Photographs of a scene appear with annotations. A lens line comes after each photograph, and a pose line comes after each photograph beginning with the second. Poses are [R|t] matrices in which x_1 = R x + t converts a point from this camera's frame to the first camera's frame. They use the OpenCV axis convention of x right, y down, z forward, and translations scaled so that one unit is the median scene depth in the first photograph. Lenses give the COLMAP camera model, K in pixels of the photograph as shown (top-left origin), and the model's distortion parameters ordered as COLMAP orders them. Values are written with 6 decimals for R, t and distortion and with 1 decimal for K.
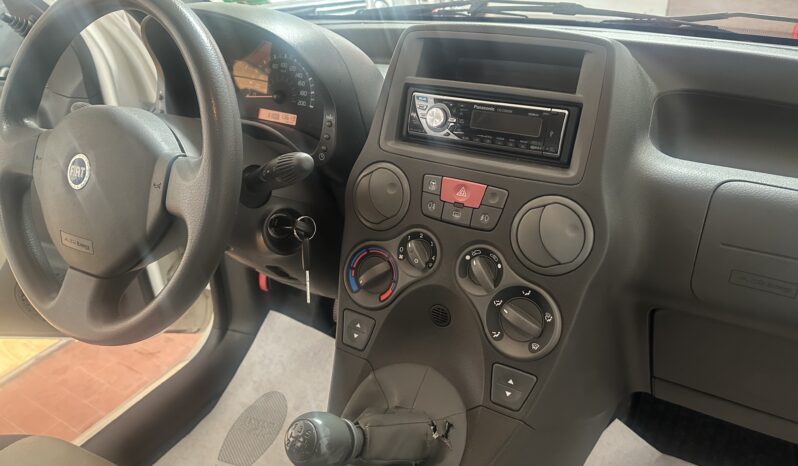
lens RADIAL K [[558.4, 0, 405.2], [0, 558.4, 231.8], [0, 0, 1]] dist [0.138939, -0.233889]
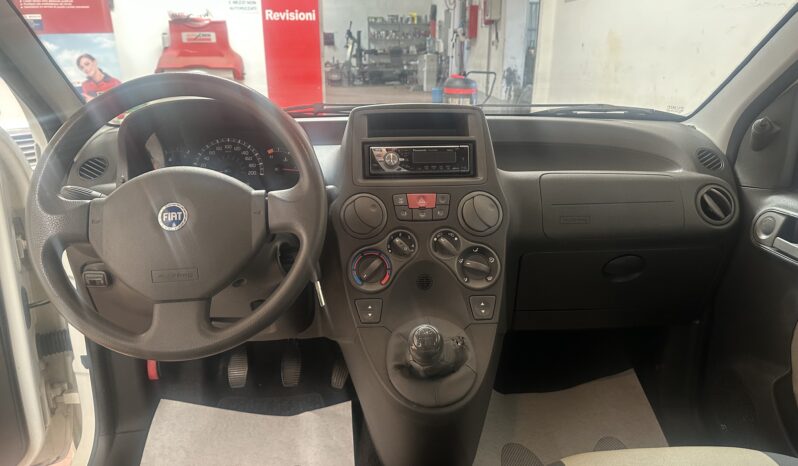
lens RADIAL K [[558.4, 0, 405.2], [0, 558.4, 231.8], [0, 0, 1]] dist [0.138939, -0.233889]
pose [[0.821252, -0.140199, 0.553073, -0.801541], [0.256911, 0.956379, -0.139051, 0.216182], [-0.509452, 0.256286, 0.821447, -0.254735]]
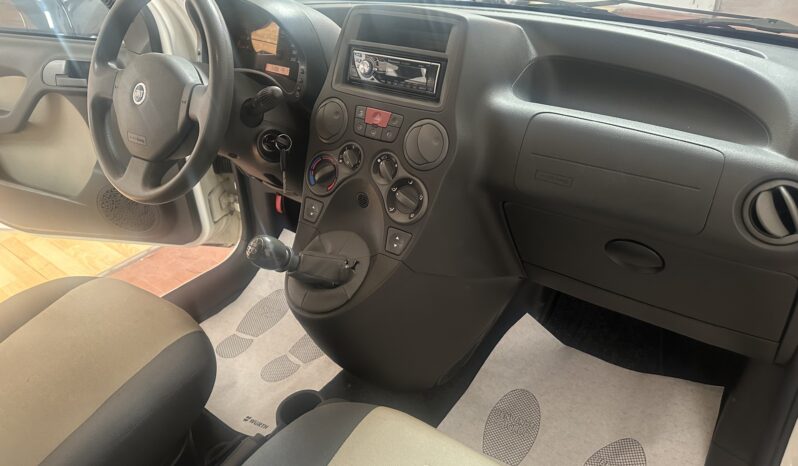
lens RADIAL K [[558.4, 0, 405.2], [0, 558.4, 231.8], [0, 0, 1]] dist [0.138939, -0.233889]
pose [[0.993307, 0.057437, -0.100215, 0.335579], [-0.054177, 0.997919, 0.034959, 0.176512], [0.102014, -0.029296, 0.994351, -0.505408]]
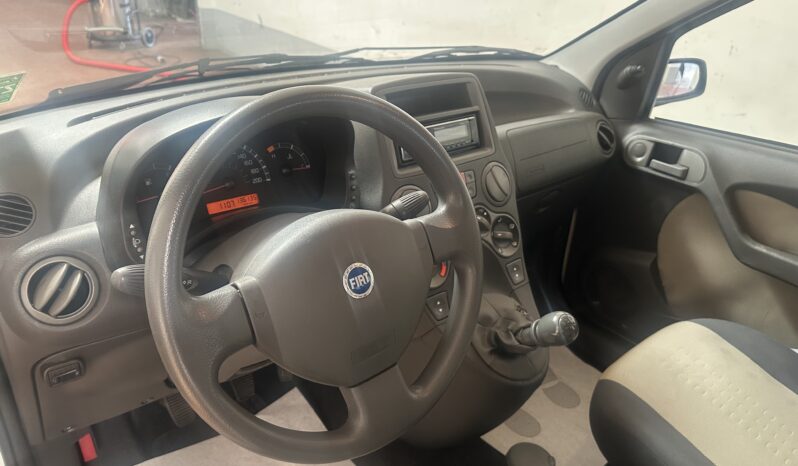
lens RADIAL K [[558.4, 0, 405.2], [0, 558.4, 231.8], [0, 0, 1]] dist [0.138939, -0.233889]
pose [[0.334793, -0.384871, 0.860109, -1.278181], [0.400755, 0.884275, 0.239693, -0.361429], [-0.852824, 0.264446, 0.450288, 0.439506]]
